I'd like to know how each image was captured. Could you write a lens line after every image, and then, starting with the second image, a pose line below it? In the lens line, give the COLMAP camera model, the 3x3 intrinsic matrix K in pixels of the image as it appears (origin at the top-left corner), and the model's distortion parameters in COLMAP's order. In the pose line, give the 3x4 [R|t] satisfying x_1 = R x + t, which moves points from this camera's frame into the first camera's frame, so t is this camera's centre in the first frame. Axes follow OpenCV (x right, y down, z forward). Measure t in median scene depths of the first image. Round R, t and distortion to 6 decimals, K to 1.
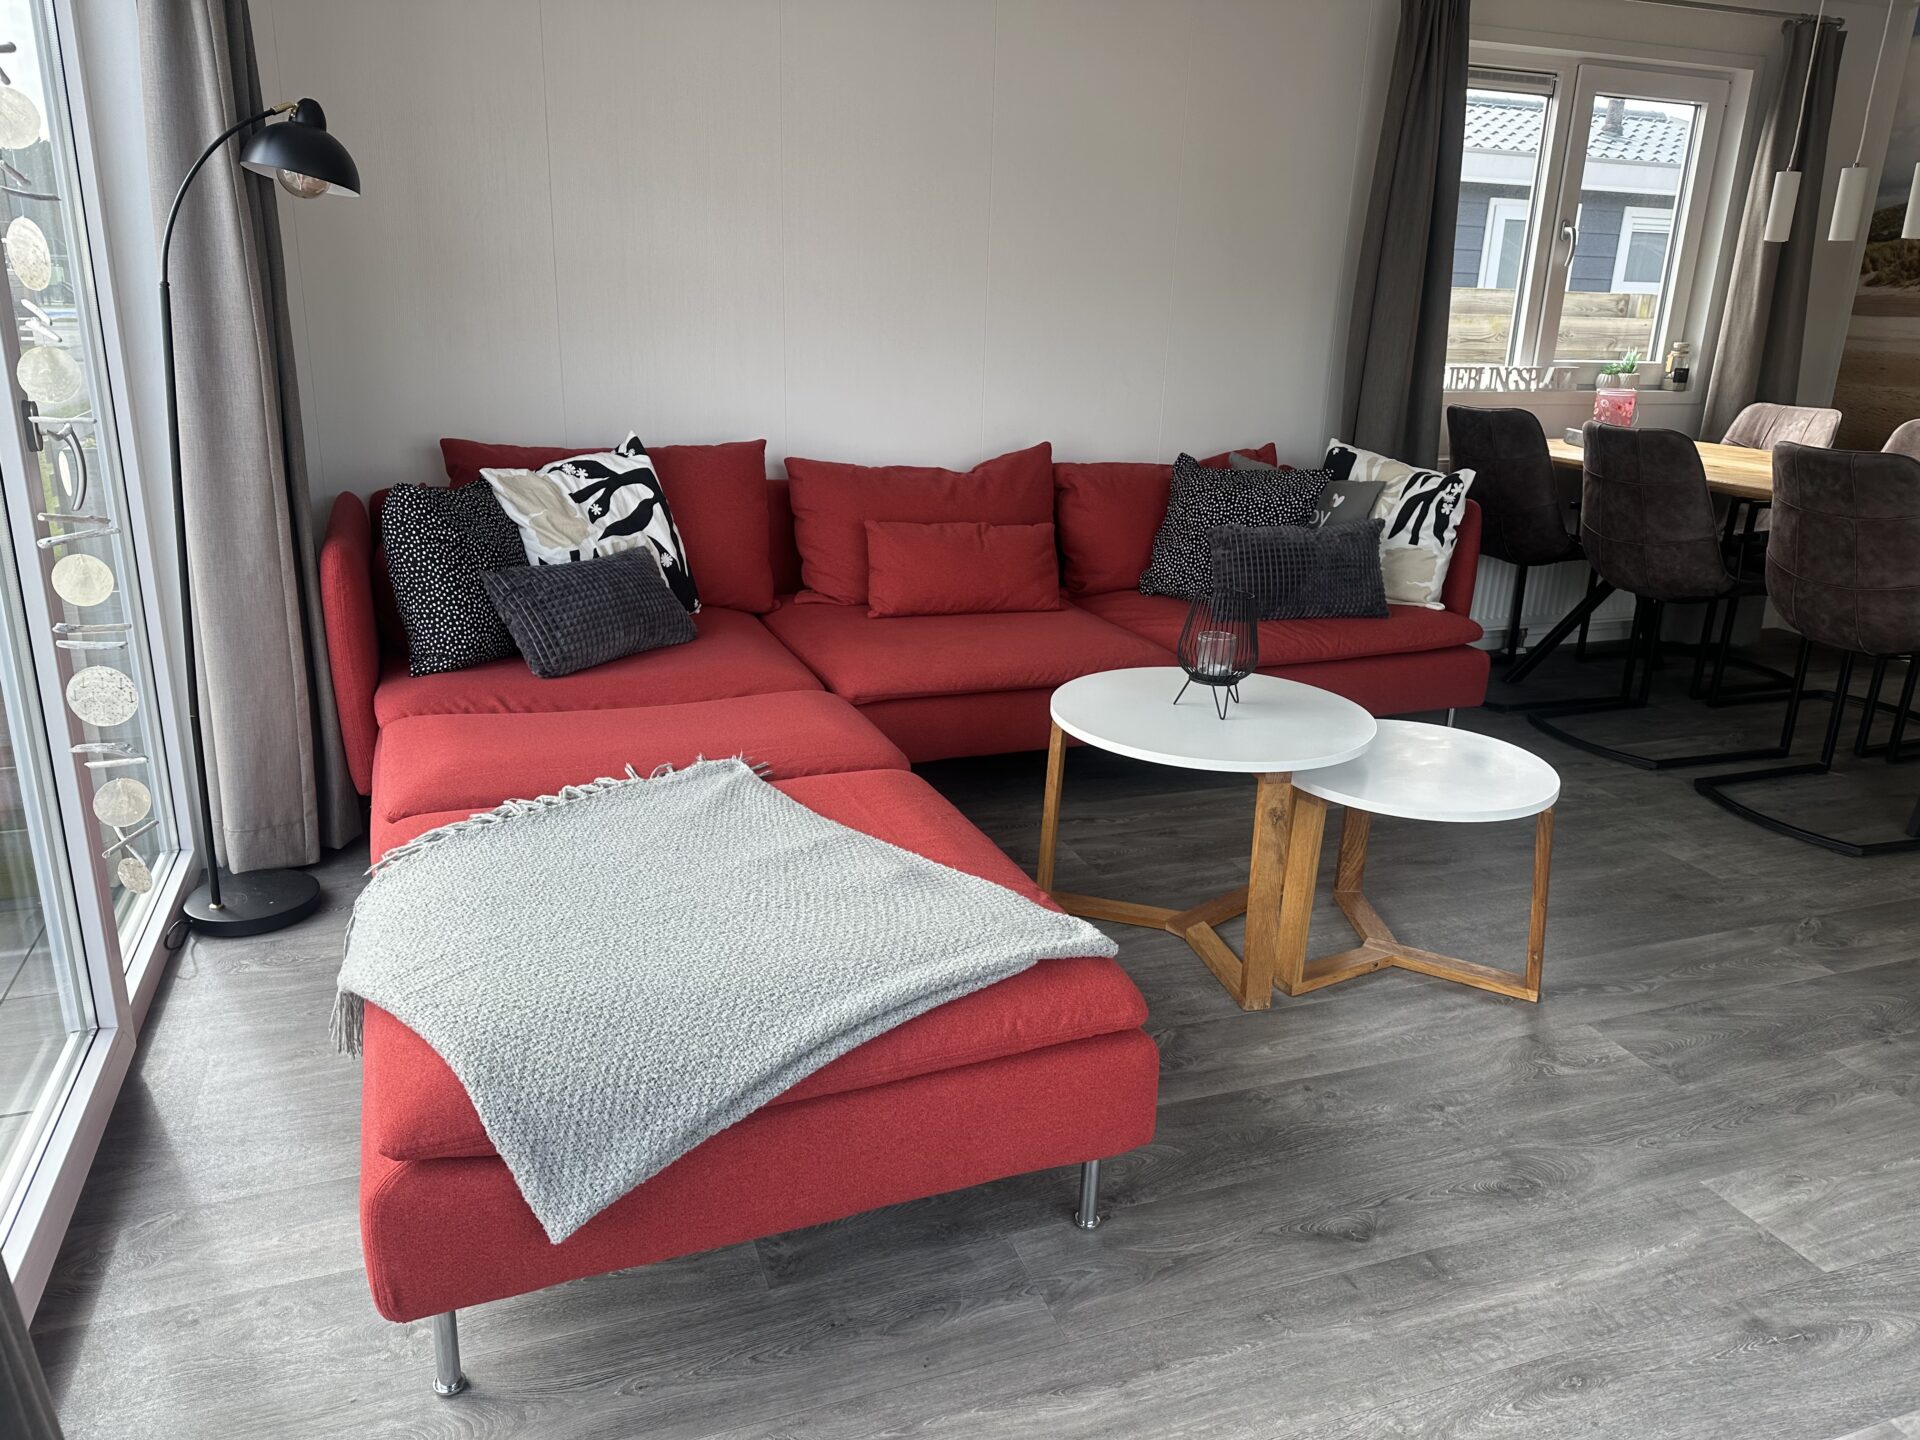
lens RADIAL K [[1351.2, 0, 972.3], [0, 1351.2, 725.9], [0, 0, 1]] dist [0.013514, 0.002824]
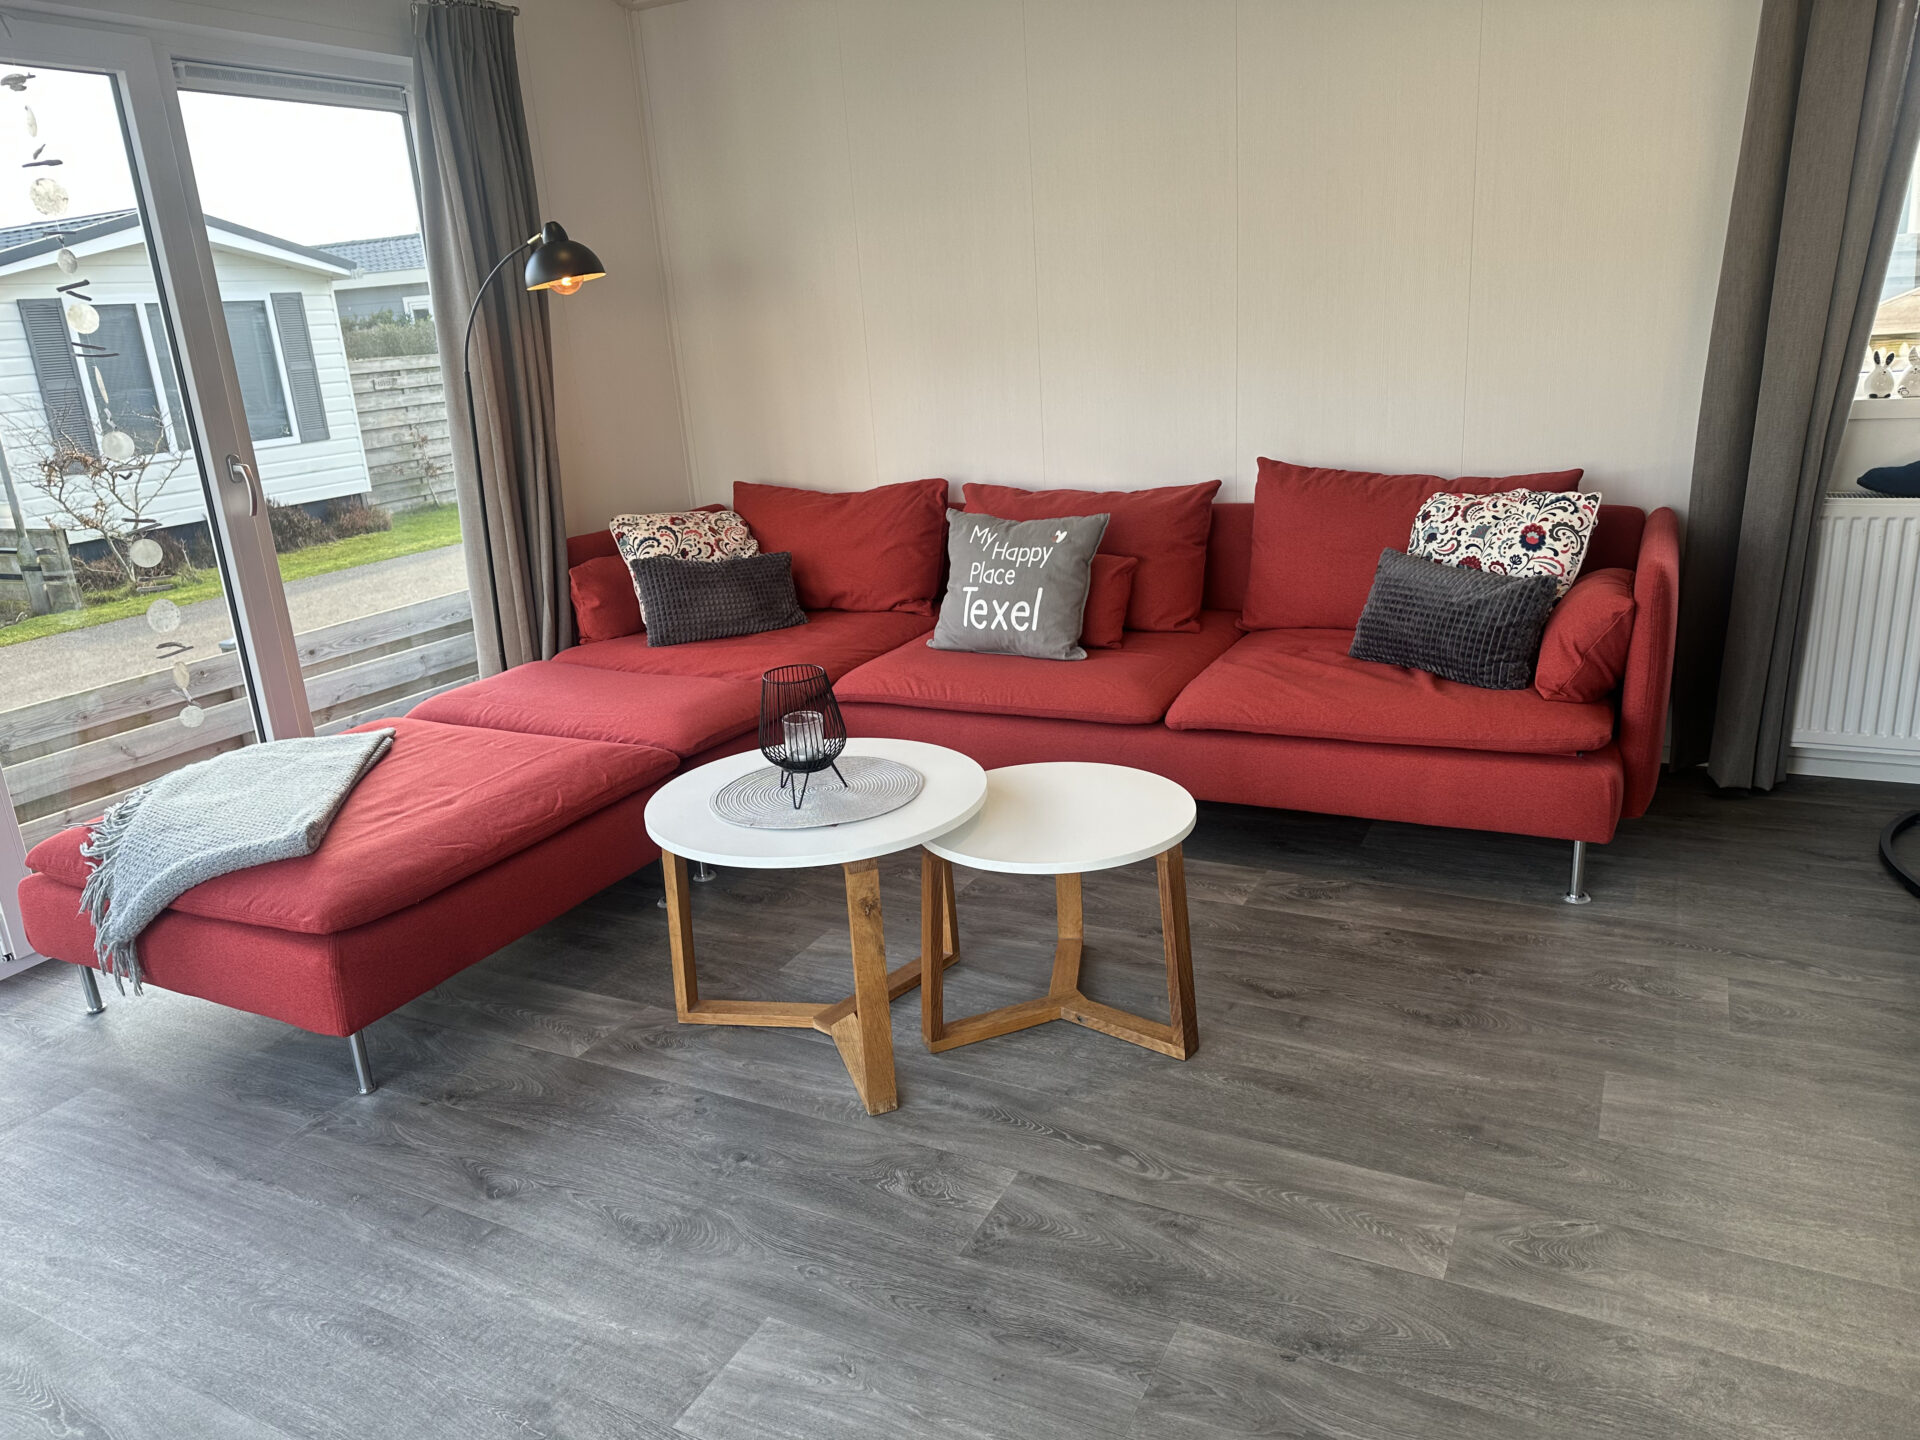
lens RADIAL K [[1351.2, 0, 972.3], [0, 1351.2, 725.9], [0, 0, 1]] dist [0.013514, 0.002824]
pose [[0.667709, 0.151230, -0.728899, 0.773878], [-0.144470, 0.986856, 0.072408, -0.091571], [0.730269, 0.056956, 0.680781, 0.282794]]
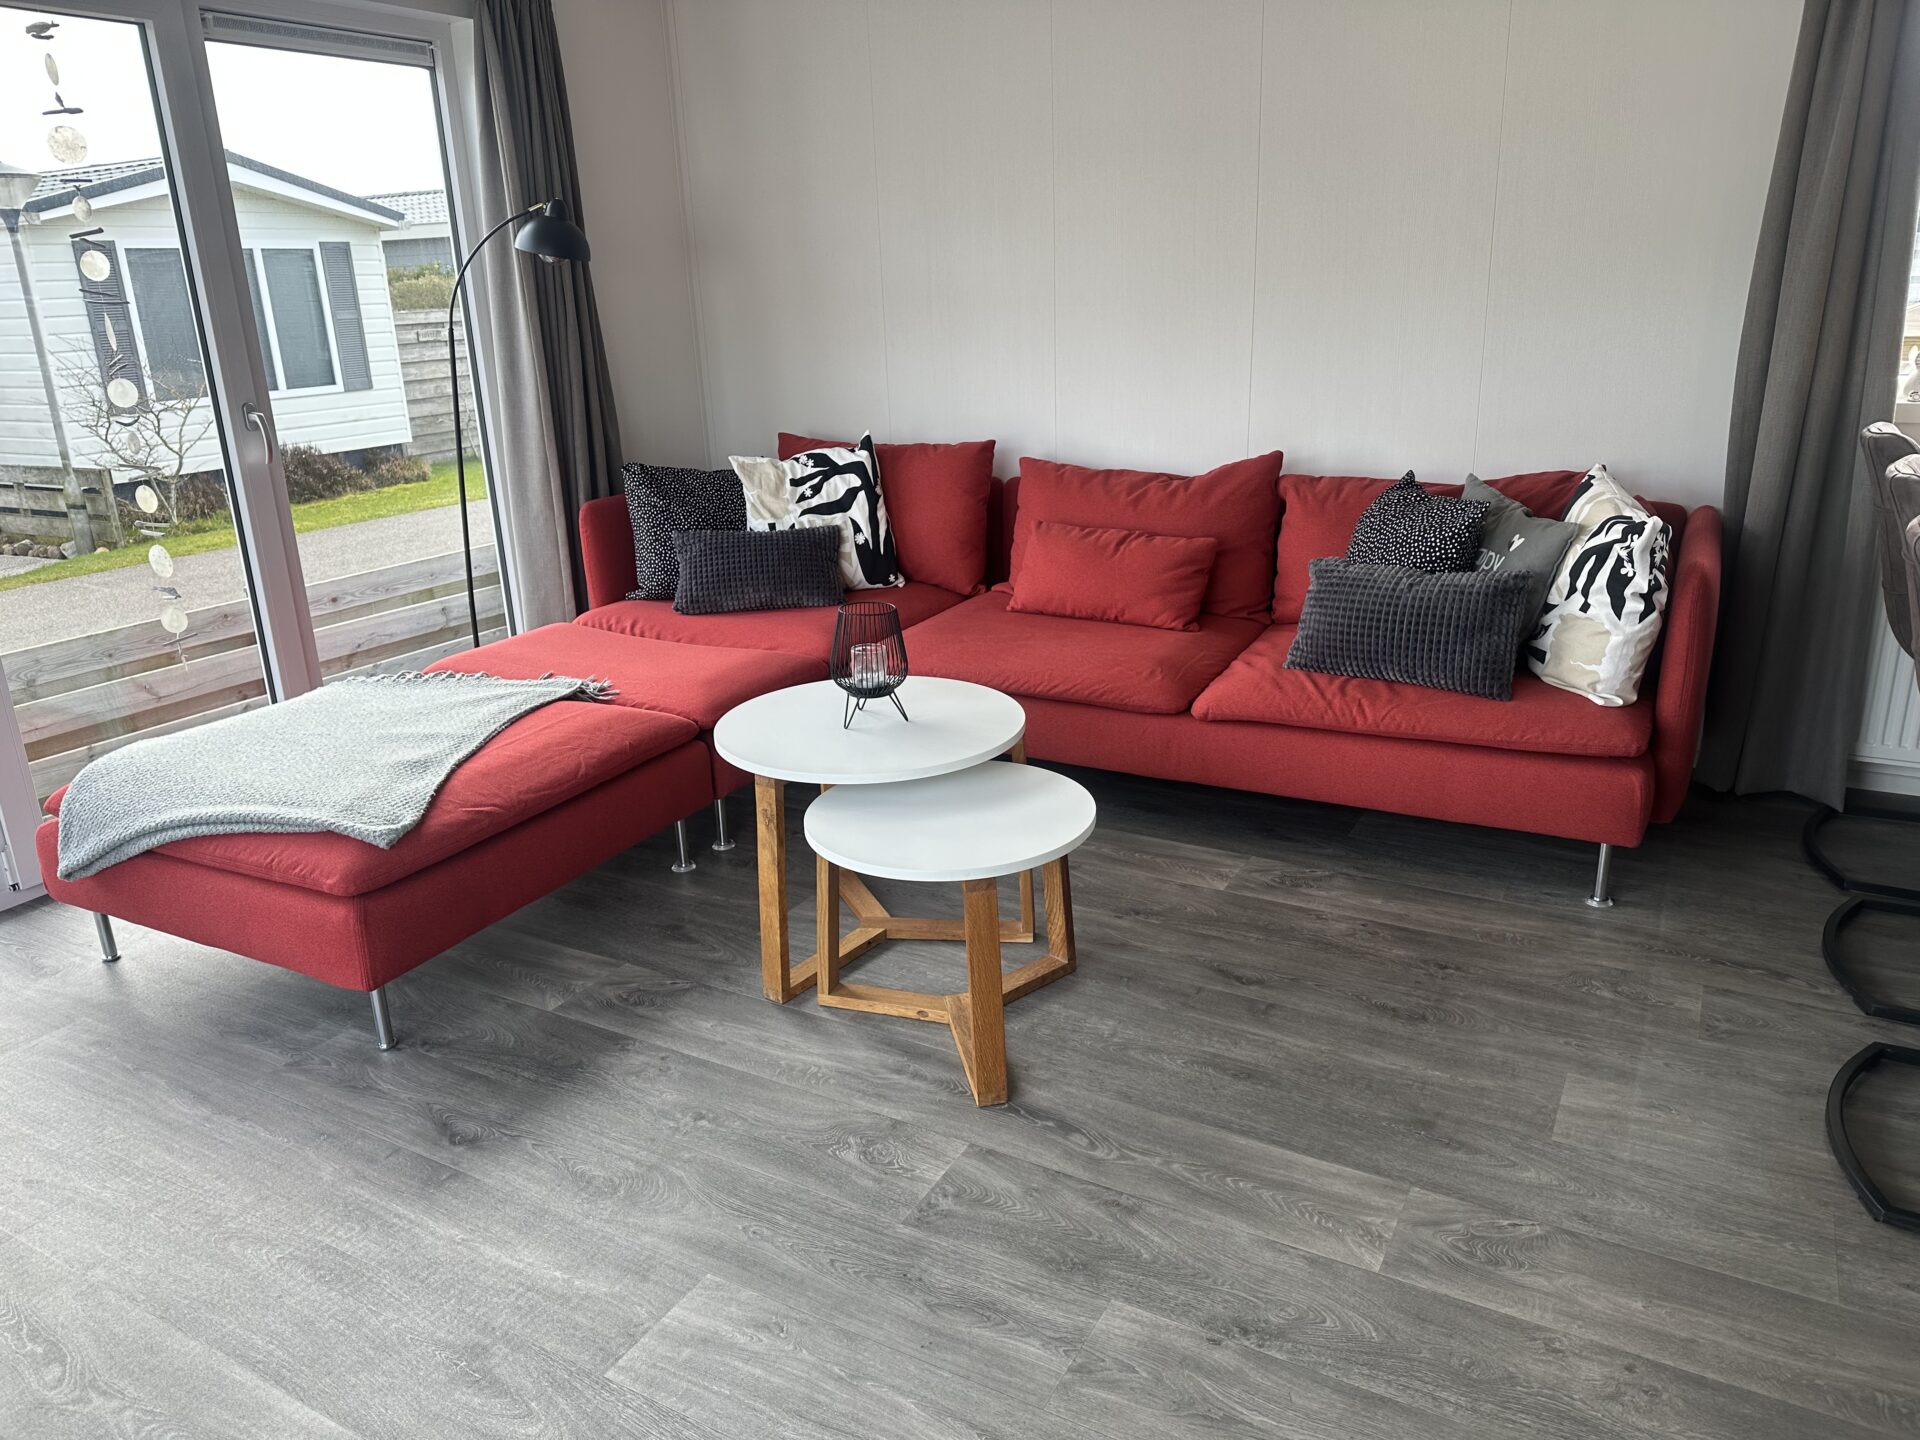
lens RADIAL K [[1350.7, 0, 960.0], [0, 1350.7, 720.0], [0, 0, 1]] dist [0.013951, 0.001149]
pose [[0.638678, 0.190236, -0.745587, 0.794987], [-0.181698, 0.978841, 0.094107, -0.098942], [0.747714, 0.075368, 0.659730, 0.302646]]
